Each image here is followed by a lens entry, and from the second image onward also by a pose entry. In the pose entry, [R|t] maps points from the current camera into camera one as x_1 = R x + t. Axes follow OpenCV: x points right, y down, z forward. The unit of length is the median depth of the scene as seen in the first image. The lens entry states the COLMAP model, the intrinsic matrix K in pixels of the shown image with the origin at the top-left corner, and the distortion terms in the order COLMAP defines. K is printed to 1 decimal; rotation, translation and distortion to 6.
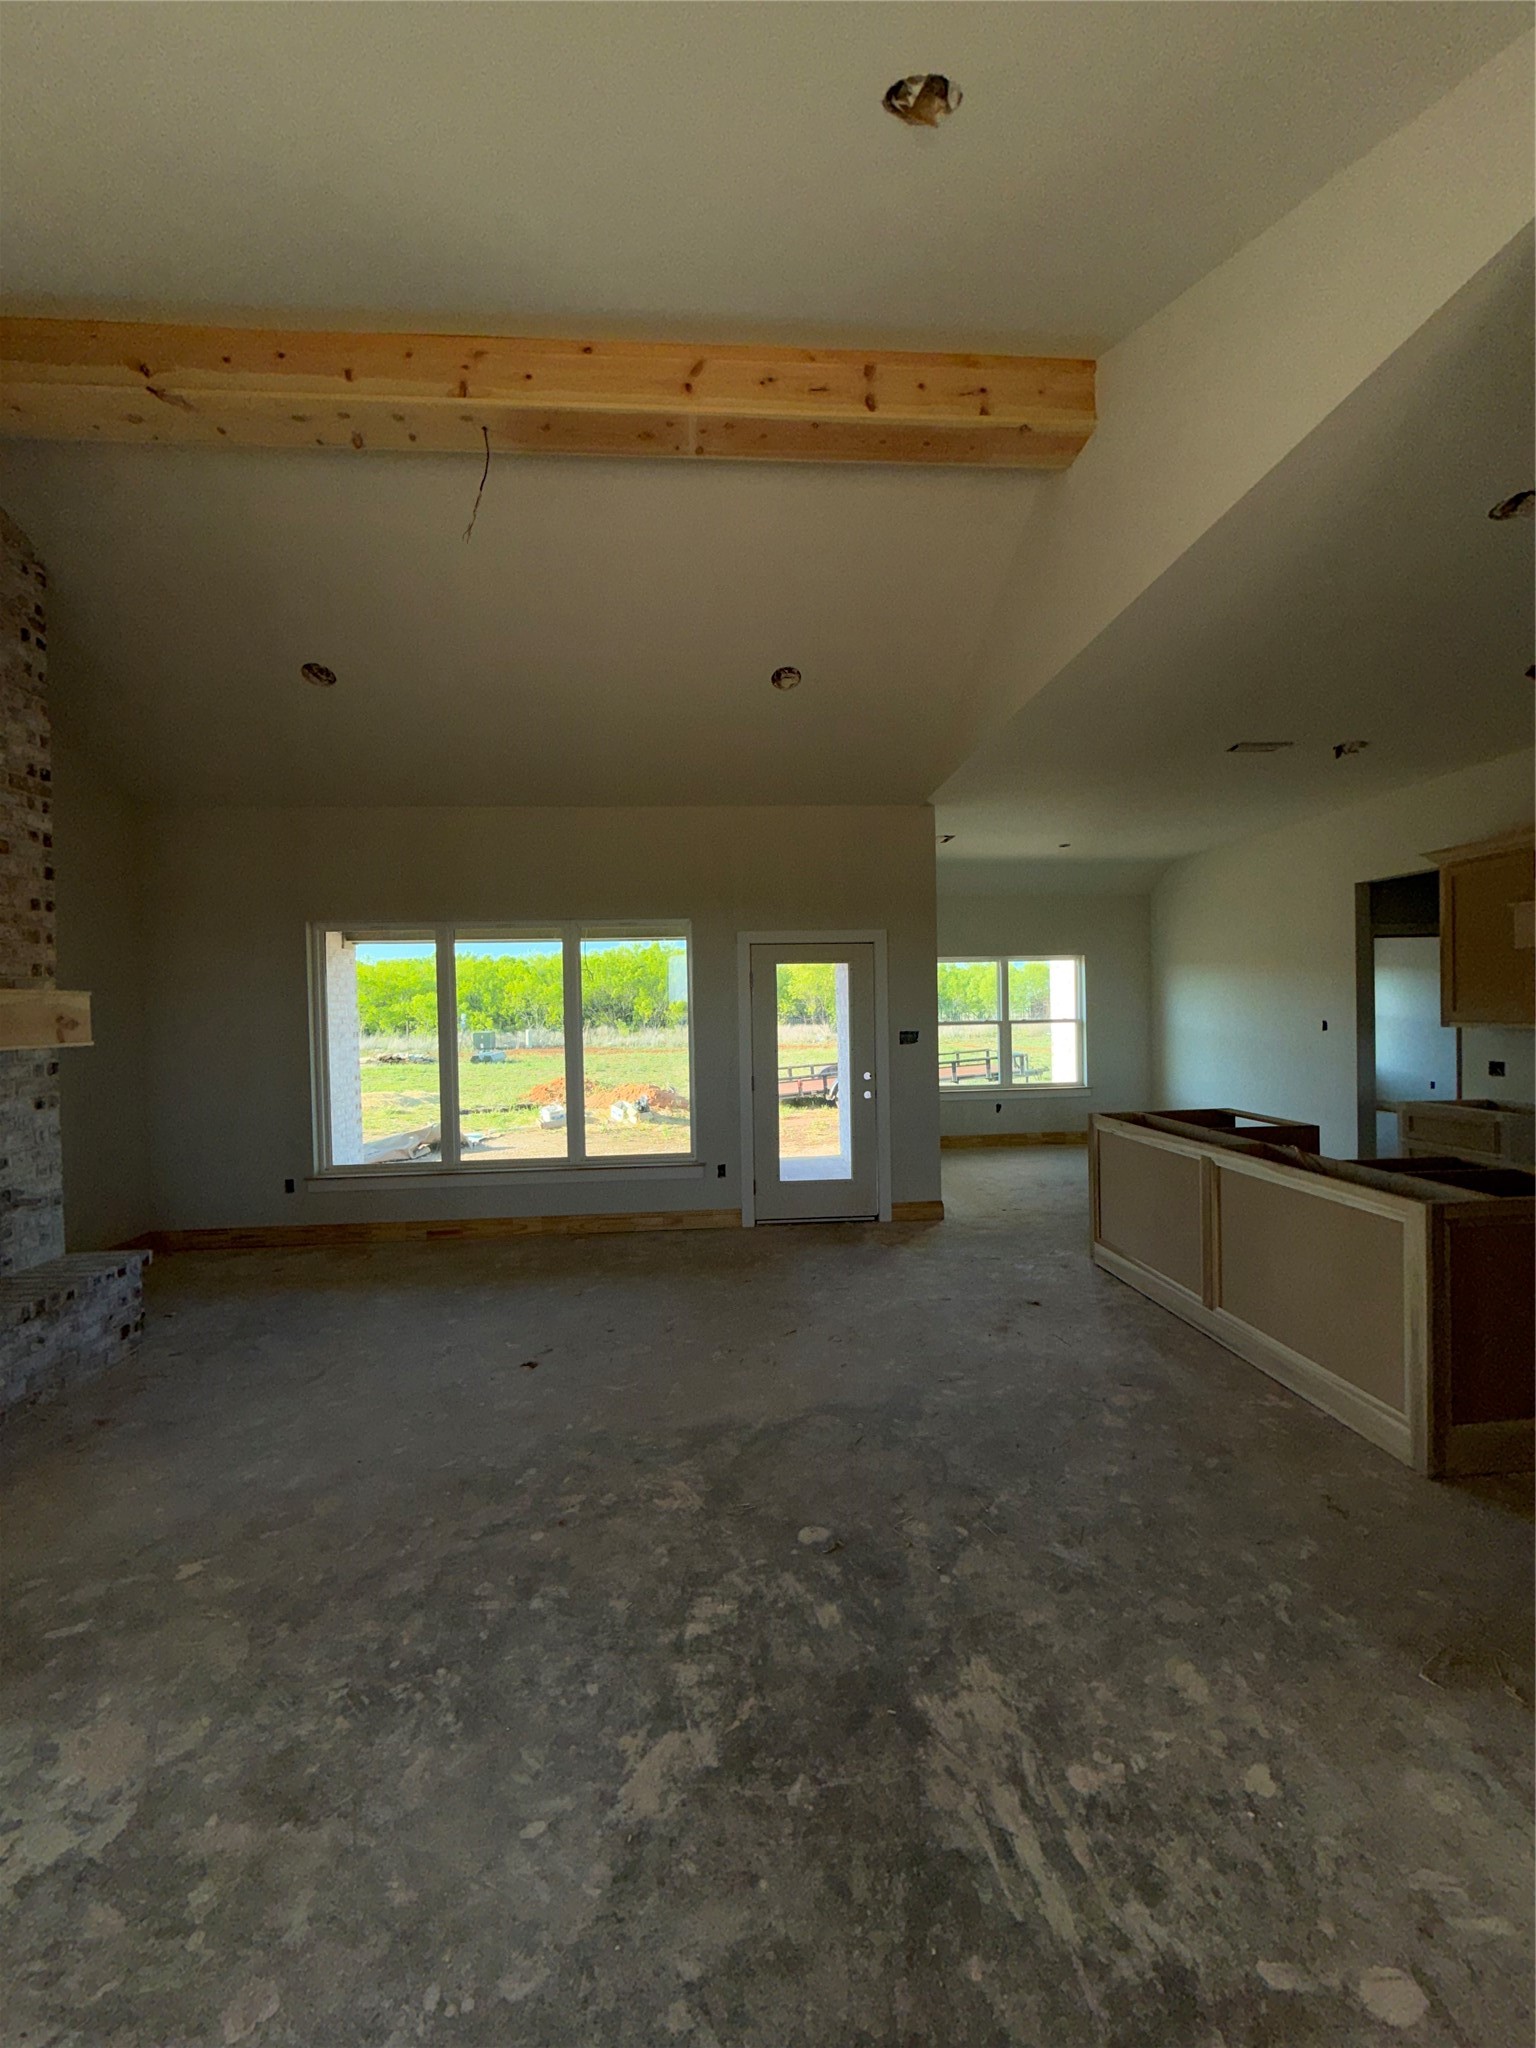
lens RADIAL K [[813.8, 0, 769.9], [0, 813.8, 1021.2], [0, 0, 1]] dist [0.000968, -0.000016]
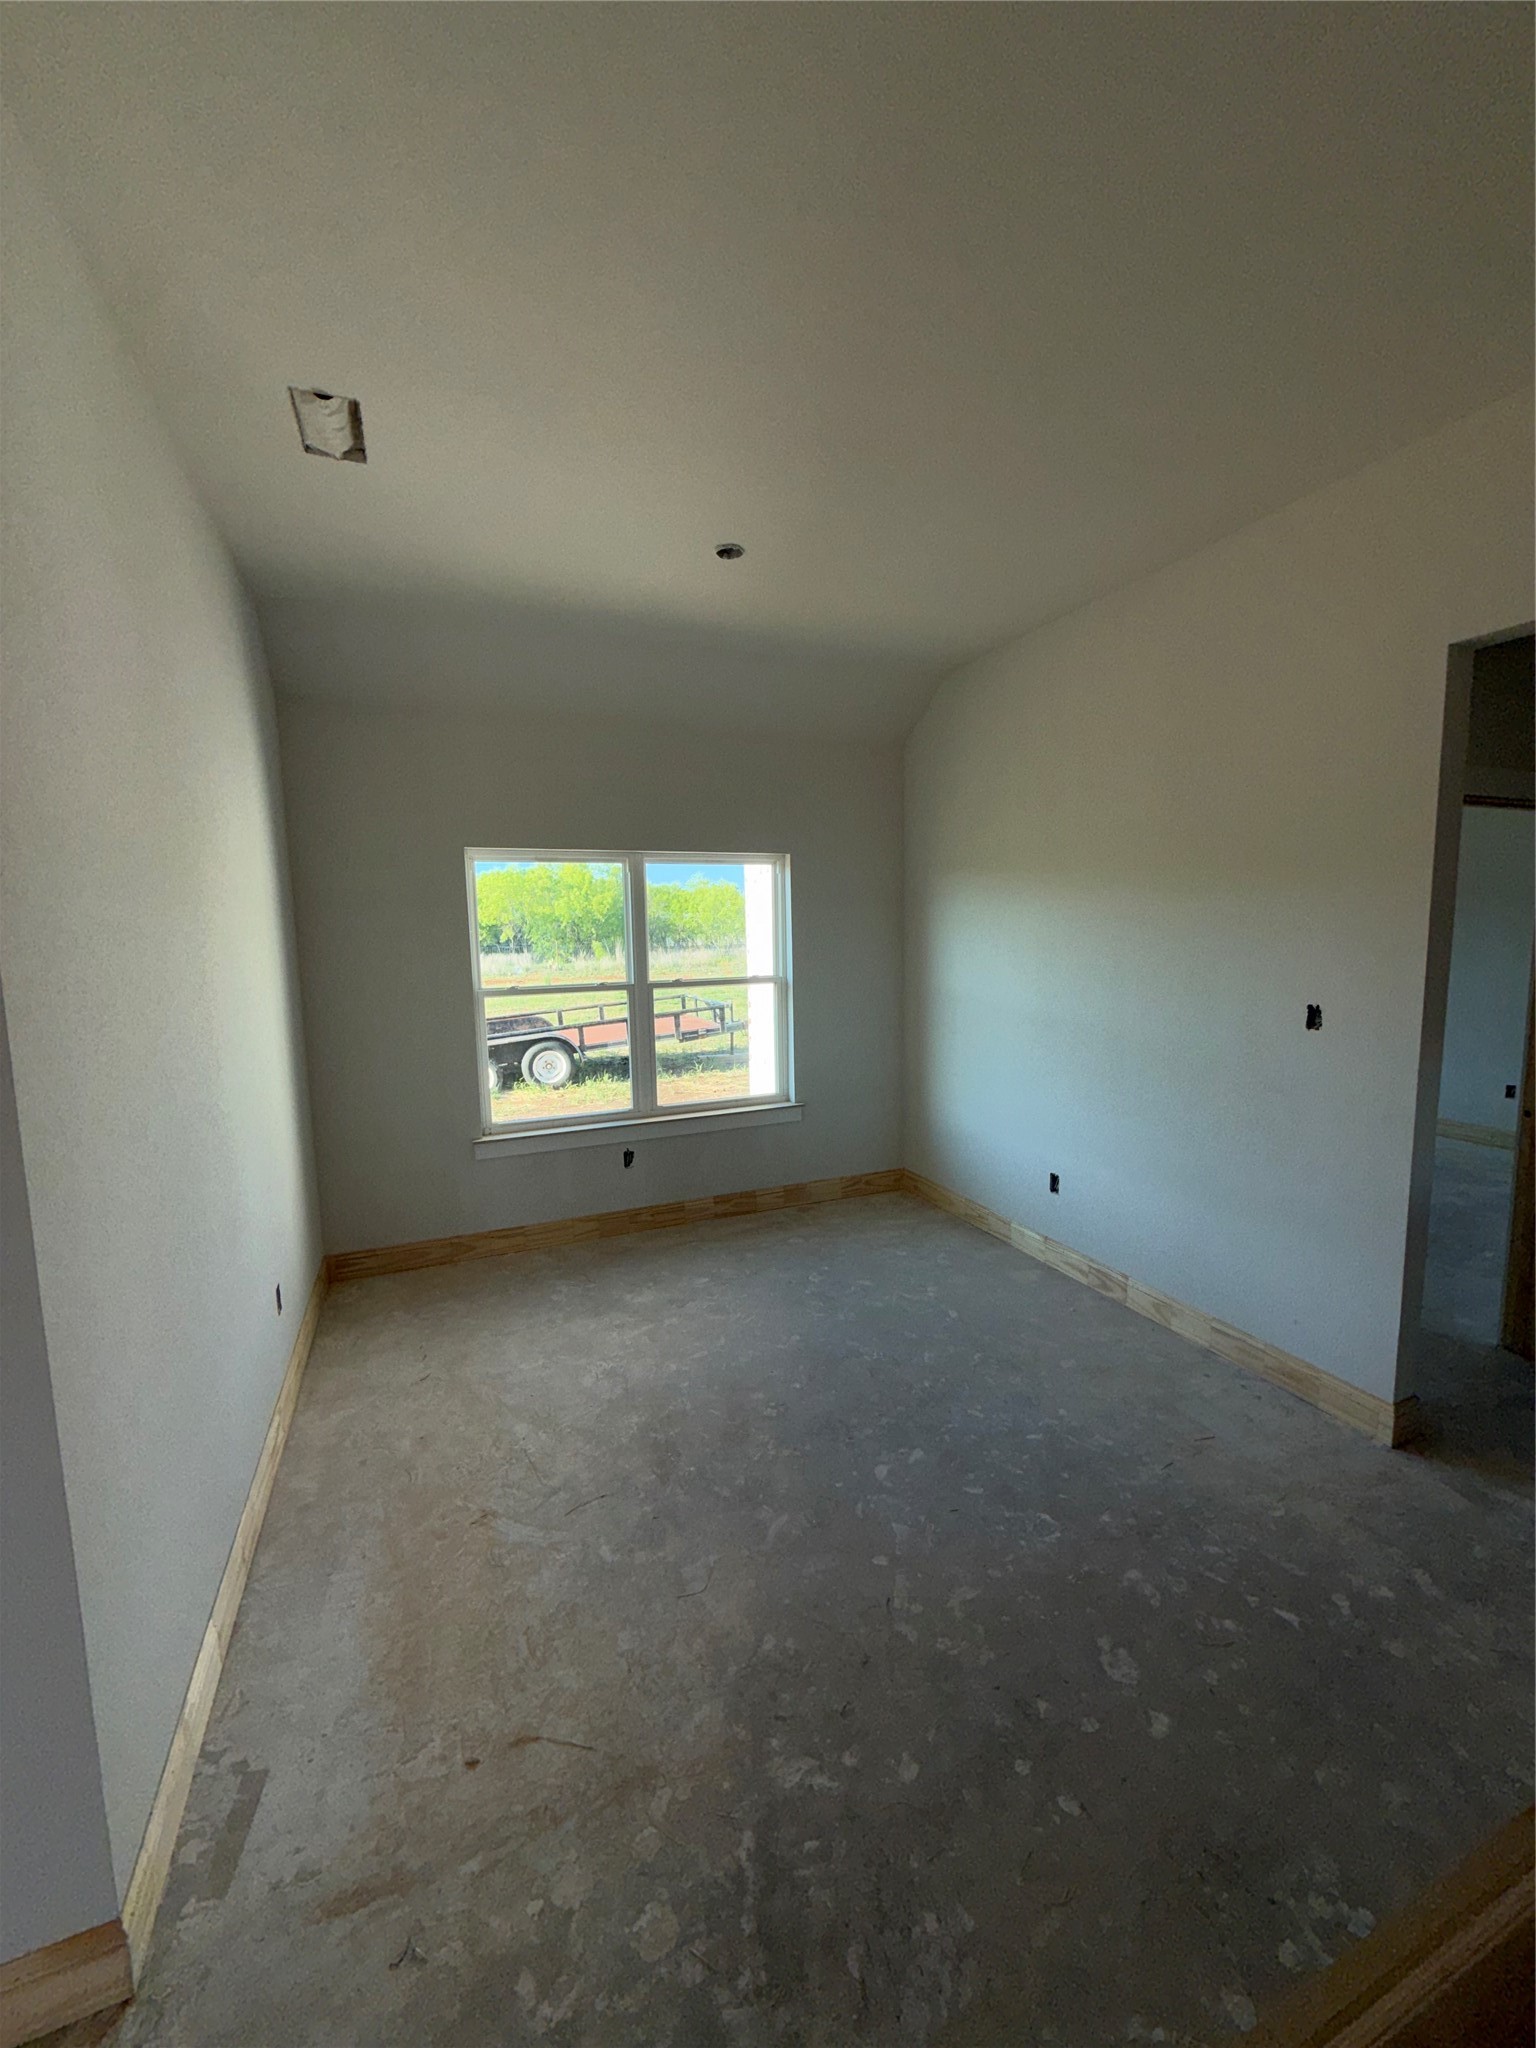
lens RADIAL K [[814.9, 0, 762.1], [0, 814.9, 1023.4], [0, 0, 1]] dist [-0.000905, -0.000069]
pose [[0.950885, -0.032805, 0.307800, 0.489366], [0.003102, 0.995328, 0.096499, -0.056713], [-0.309528, -0.090805, 0.946545, 1.196394]]
